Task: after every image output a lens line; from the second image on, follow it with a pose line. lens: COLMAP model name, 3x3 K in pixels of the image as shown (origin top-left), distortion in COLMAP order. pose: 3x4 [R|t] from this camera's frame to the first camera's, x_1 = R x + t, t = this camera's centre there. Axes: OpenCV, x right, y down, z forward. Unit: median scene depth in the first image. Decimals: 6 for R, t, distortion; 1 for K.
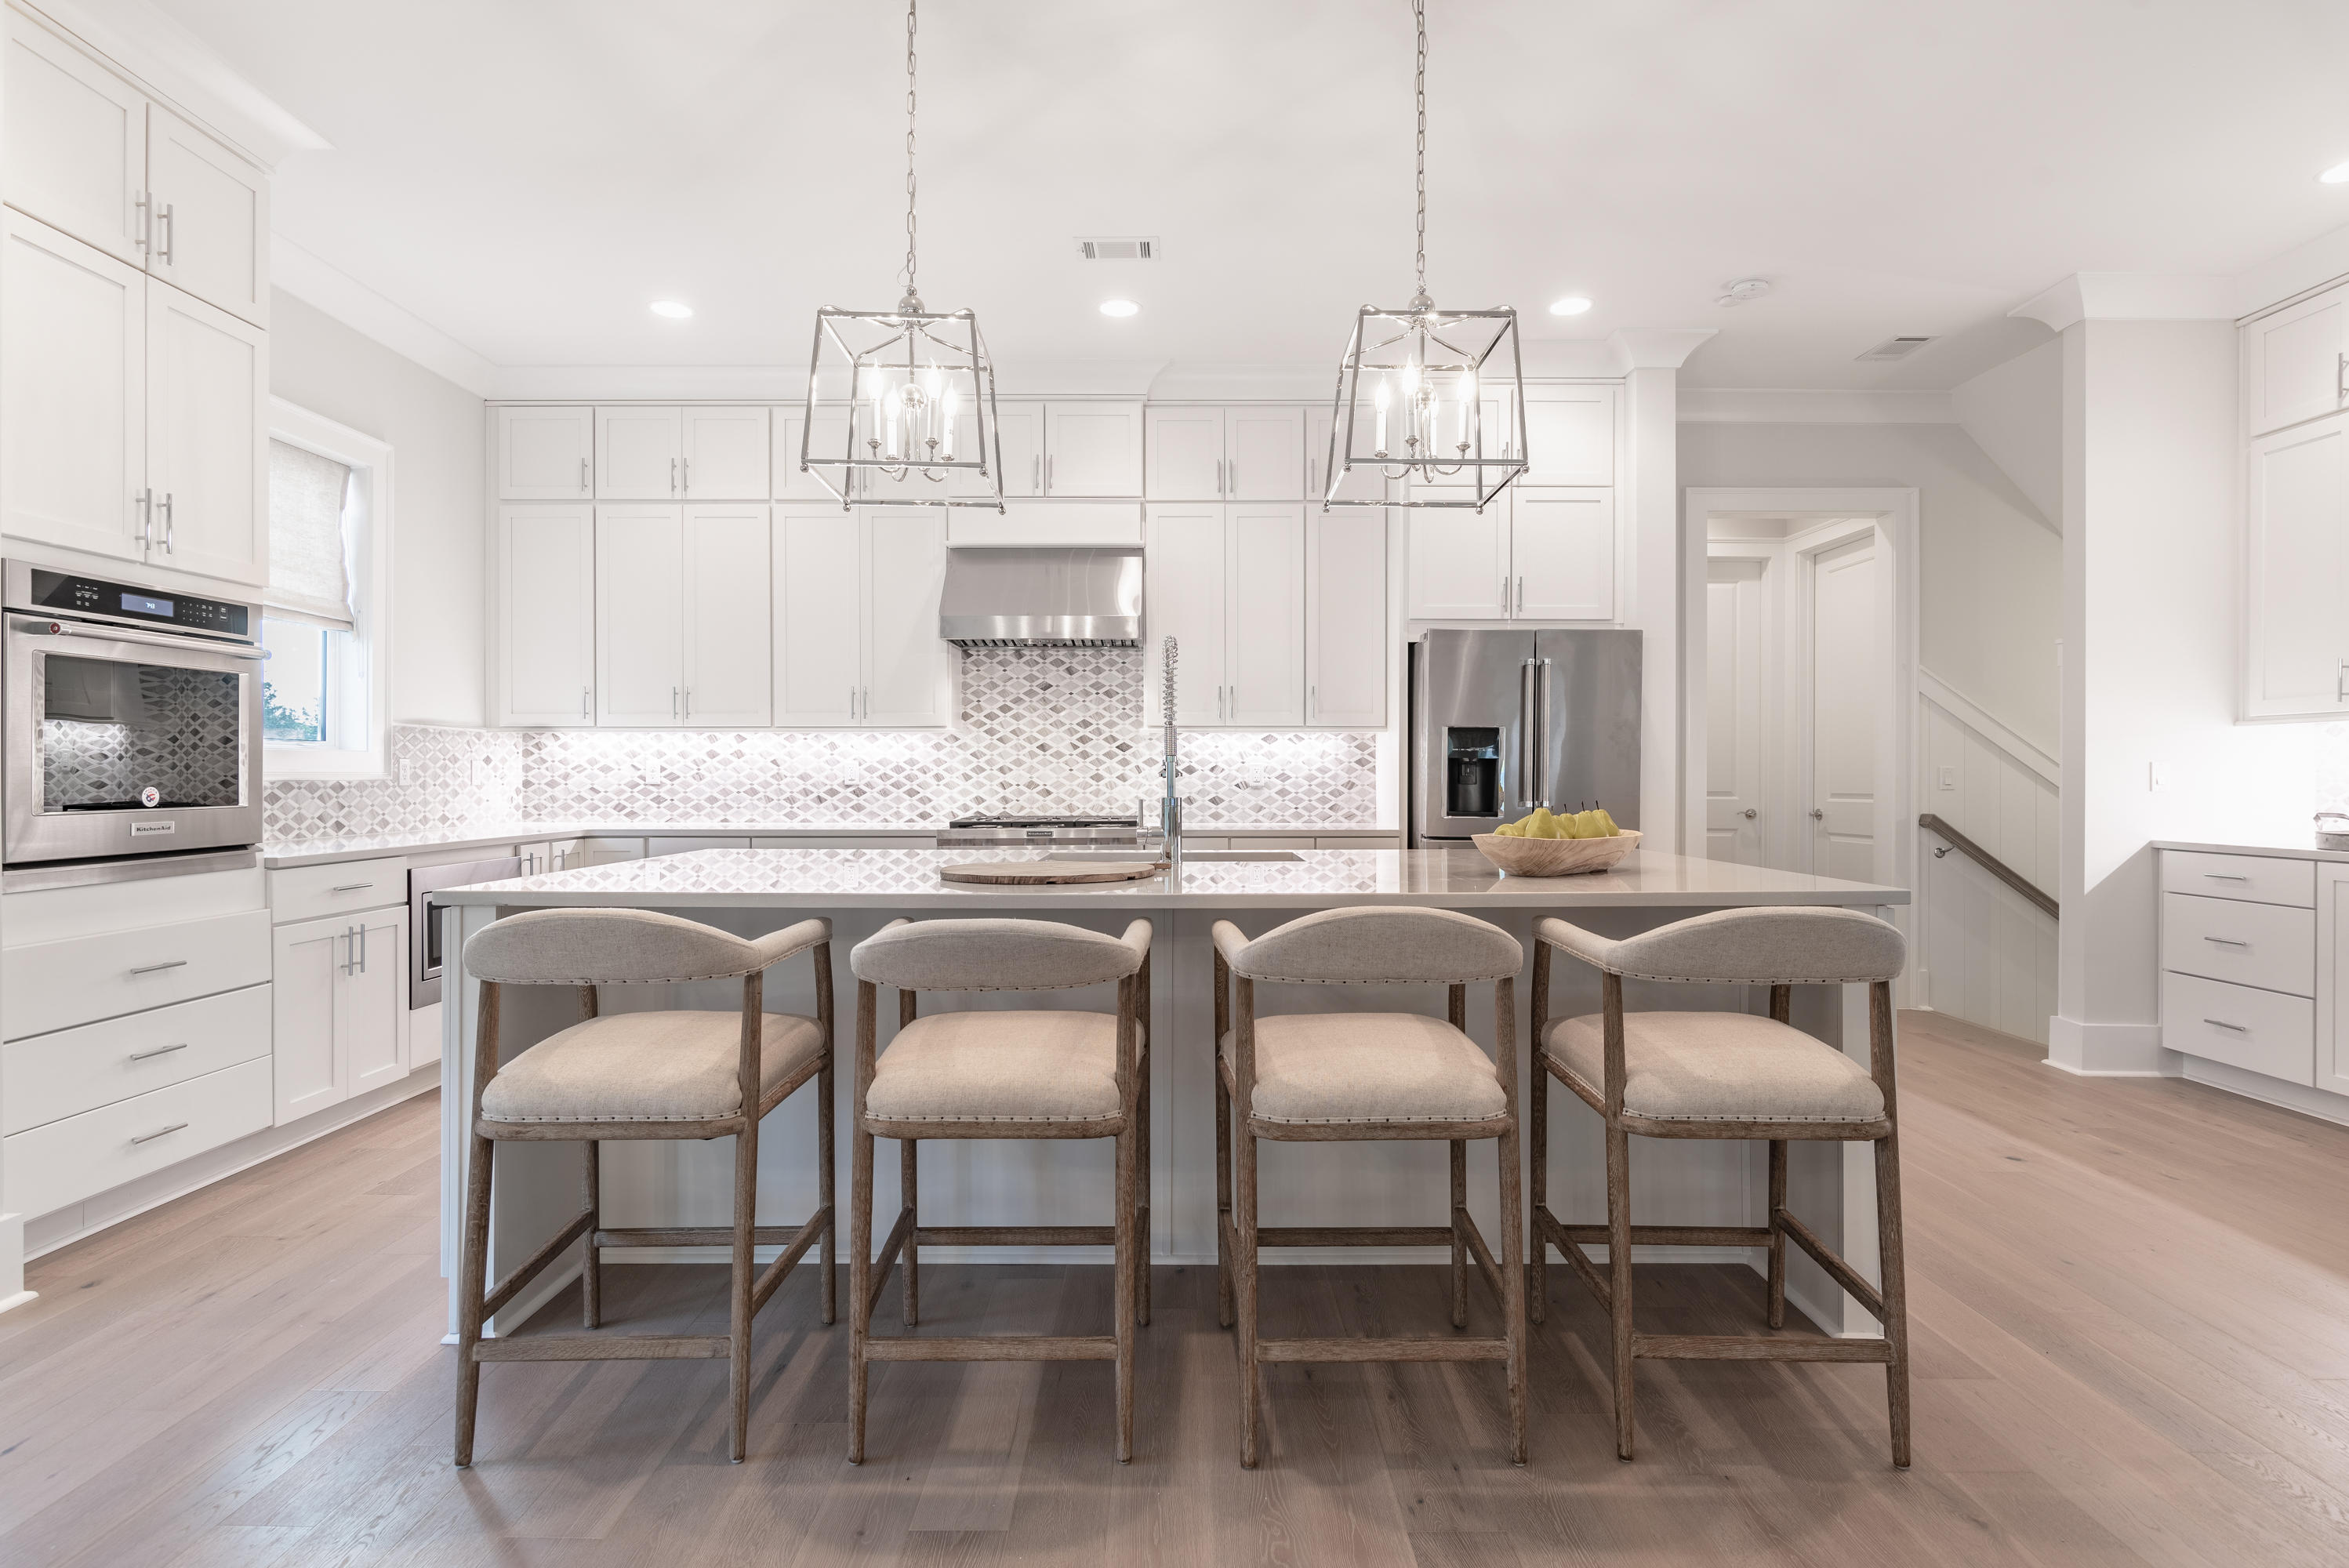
lens RADIAL K [[1169.7, 0, 1168.8], [0, 1169.7, 778.7], [0, 0, 1]] dist [-0.002893, -0.002913]
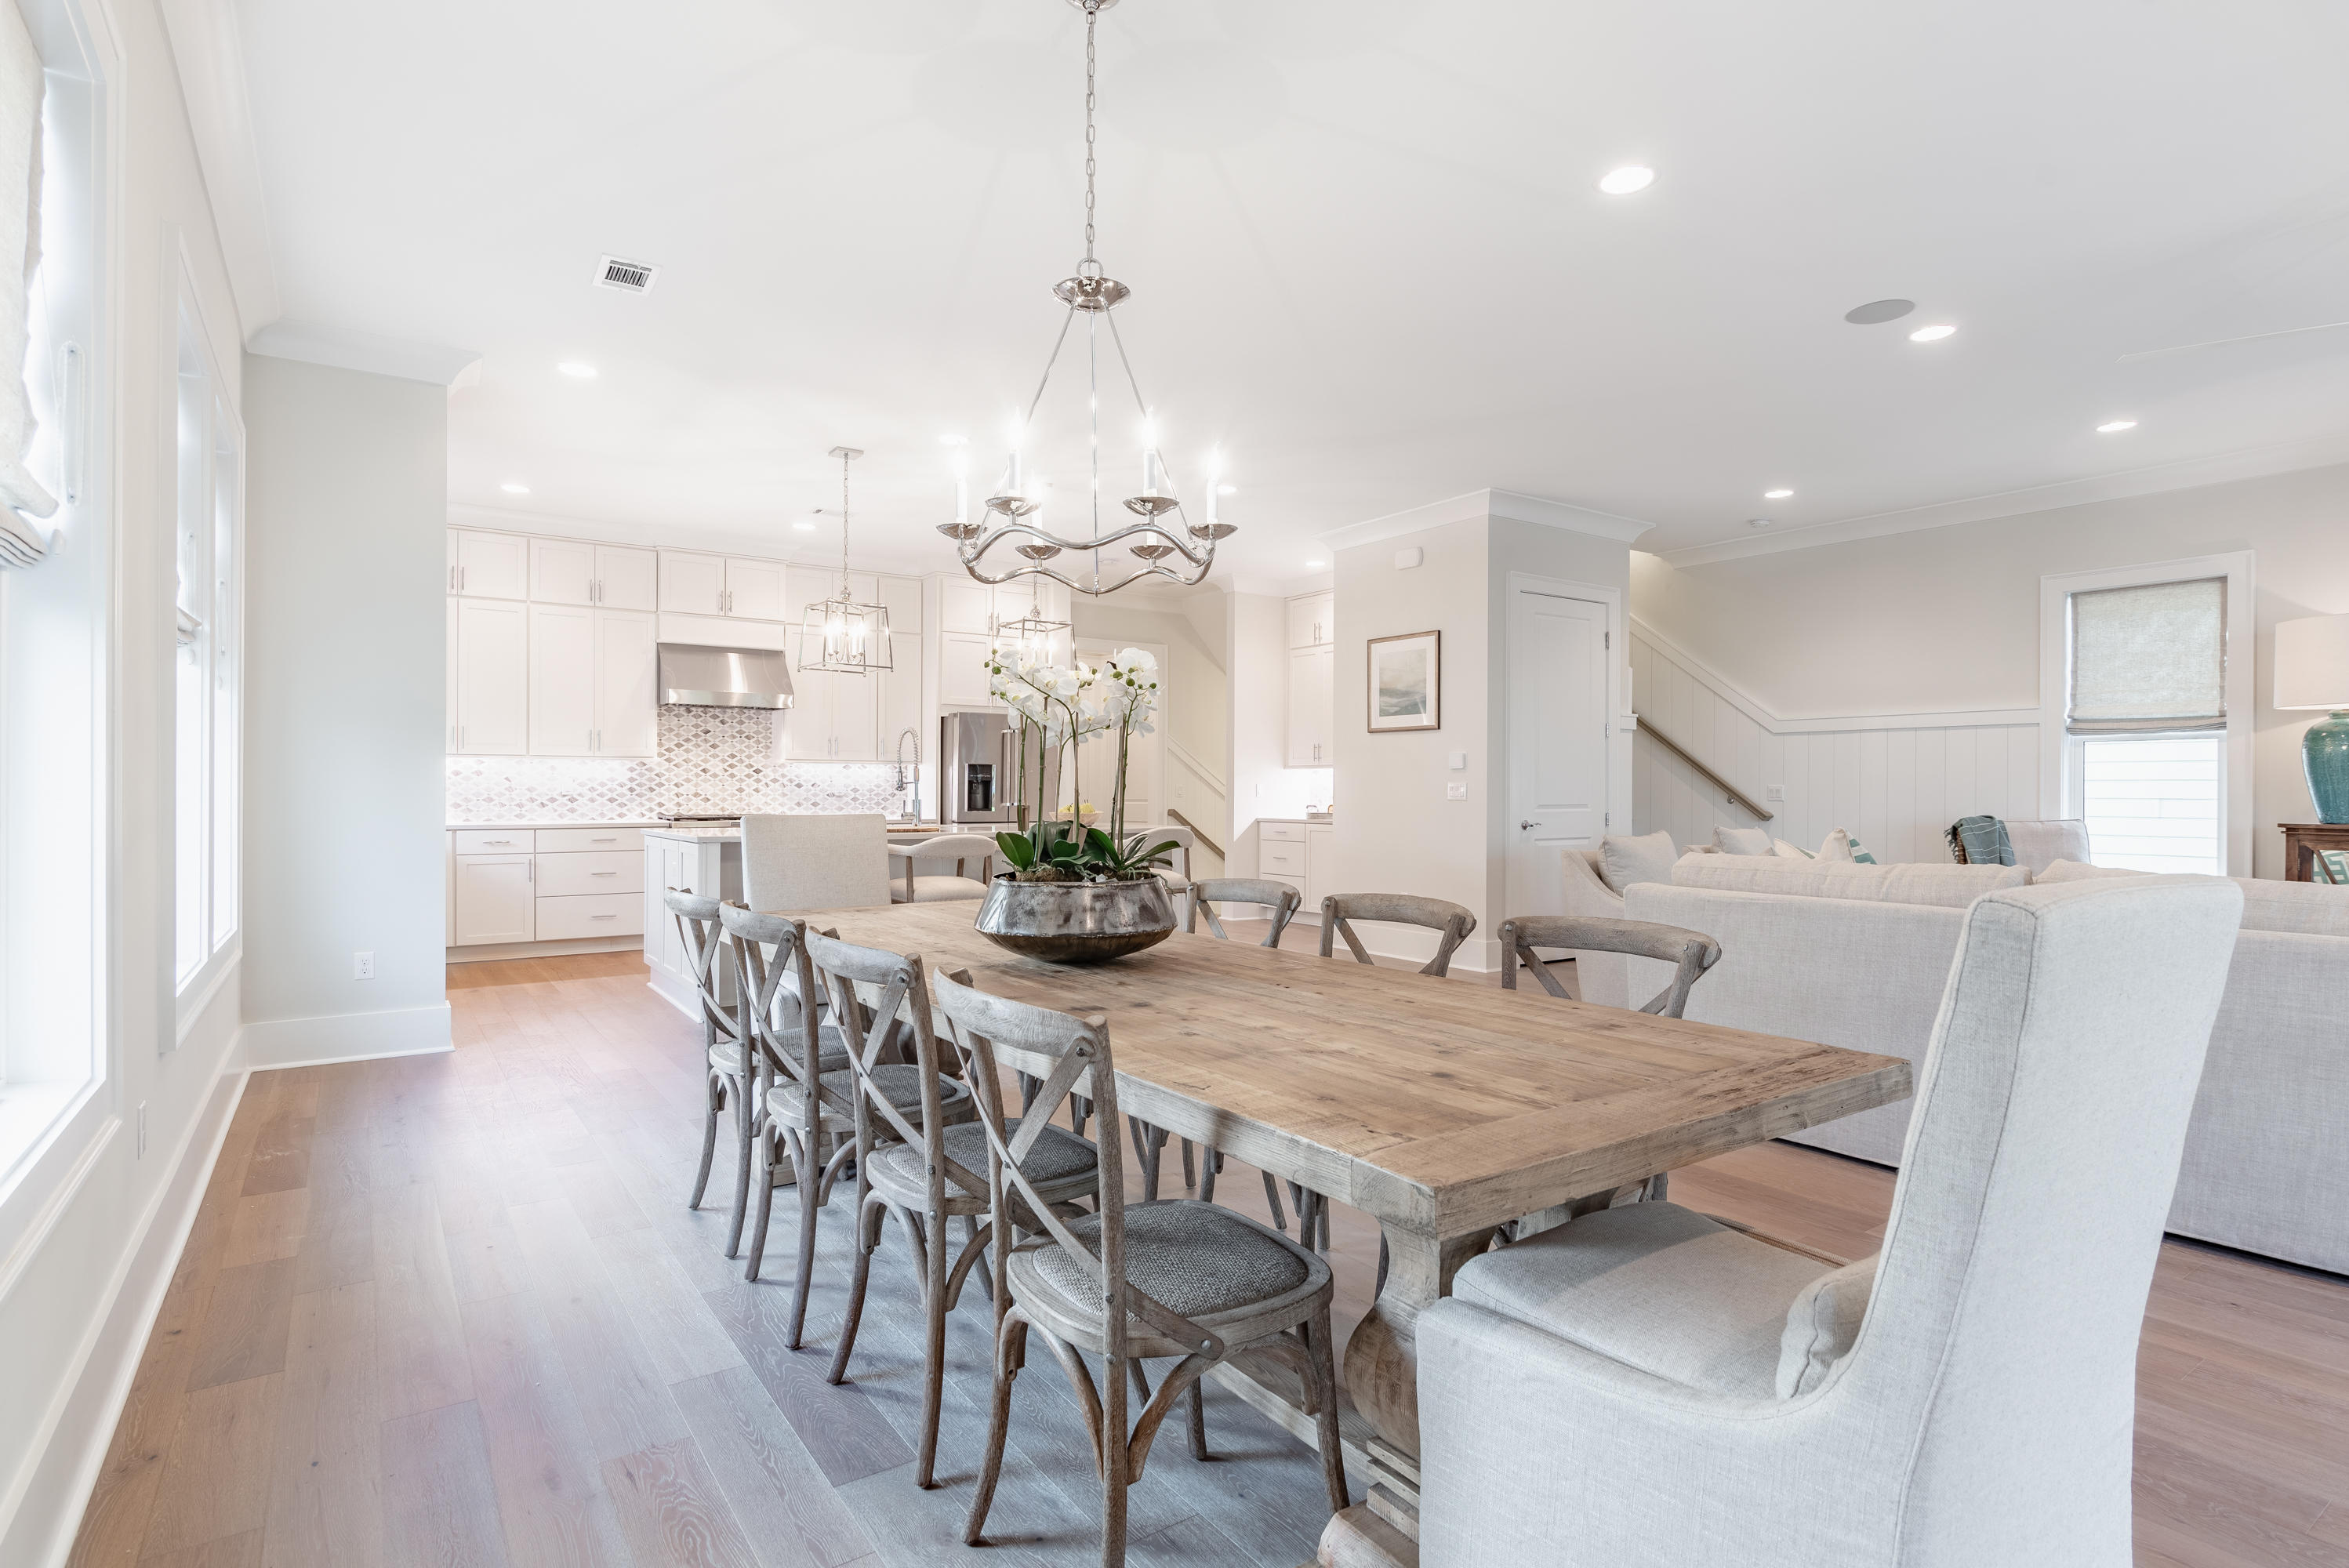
lens RADIAL K [[1169.7, 0, 1168.1], [0, 1169.7, 784.9], [0, 0, 1]] dist [-0.002893, -0.002913]
pose [[0.818677, 0.004507, 0.574237, -0.495156], [-0.001173, 0.999980, -0.006176, 0.000947], [-0.574253, 0.004383, 0.818666, -0.624082]]
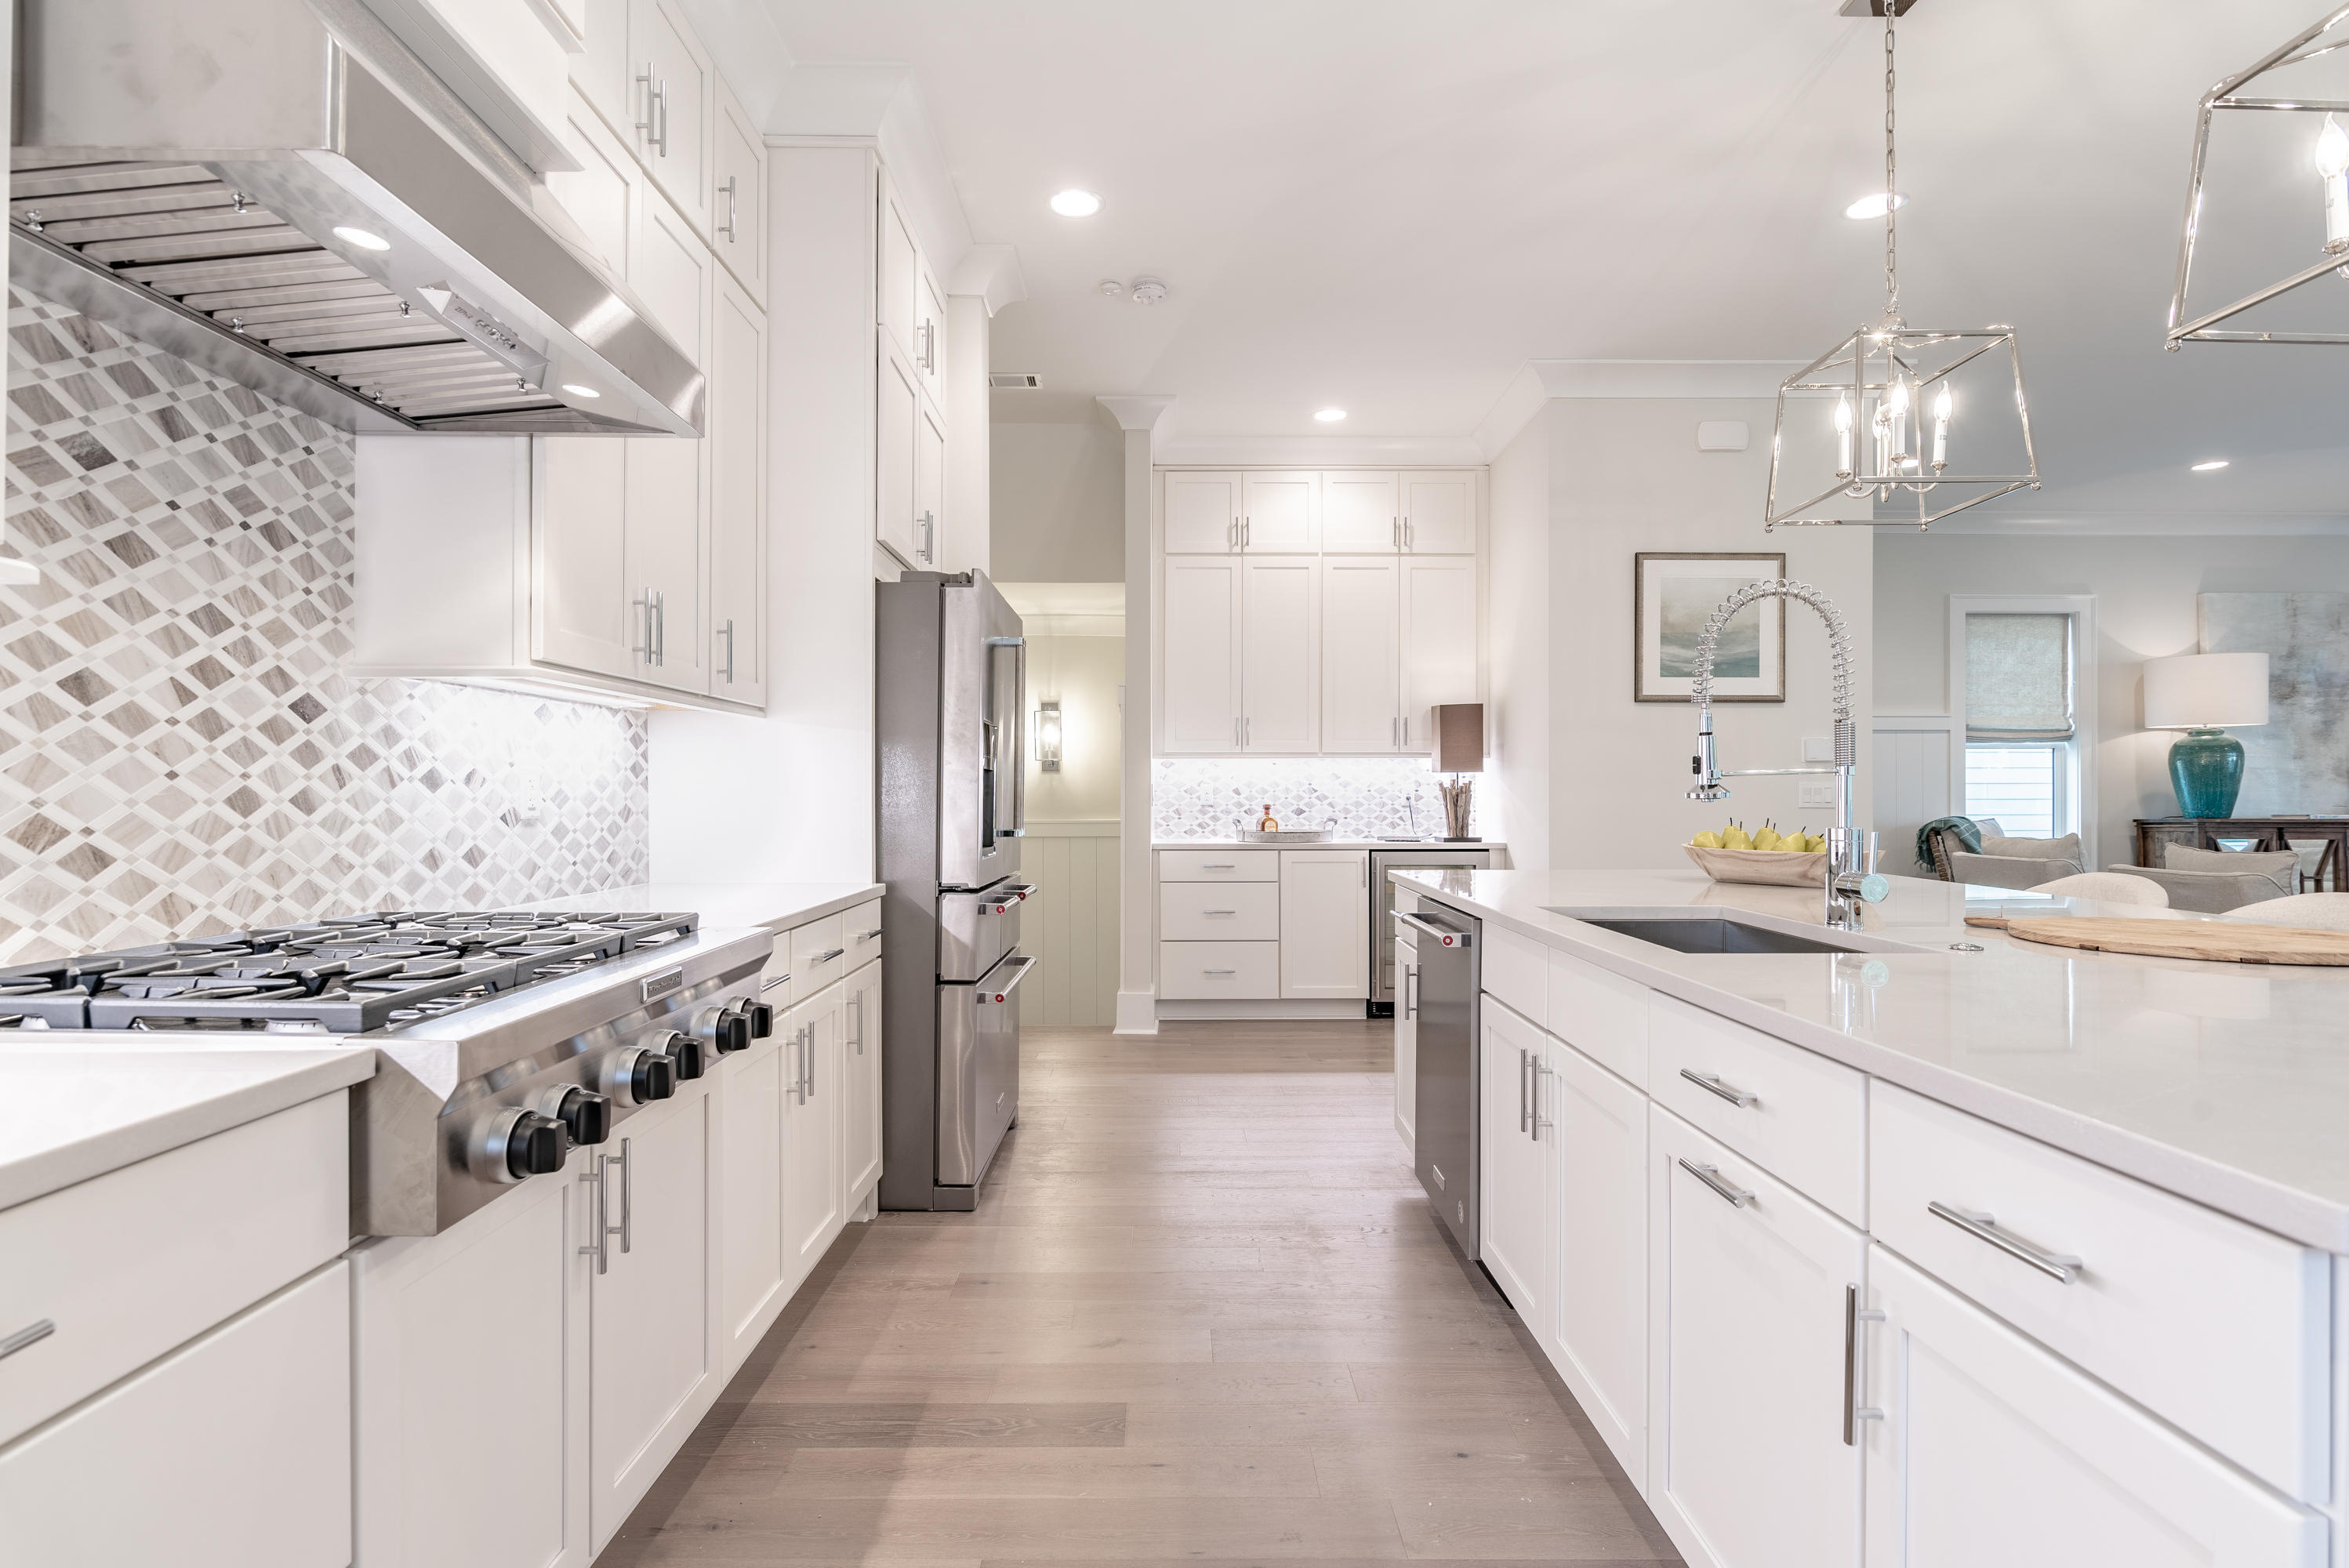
lens RADIAL K [[1169.7, 0, 1174.5], [0, 1169.7, 794.5], [0, 0, 1]] dist [-0.002893, -0.002913]
pose [[-0.001096, -0.000103, 0.999999, -0.365599], [0.002994, 0.999996, 0.000107, -0.002163], [-0.999995, 0.002994, -0.001095, 0.758769]]
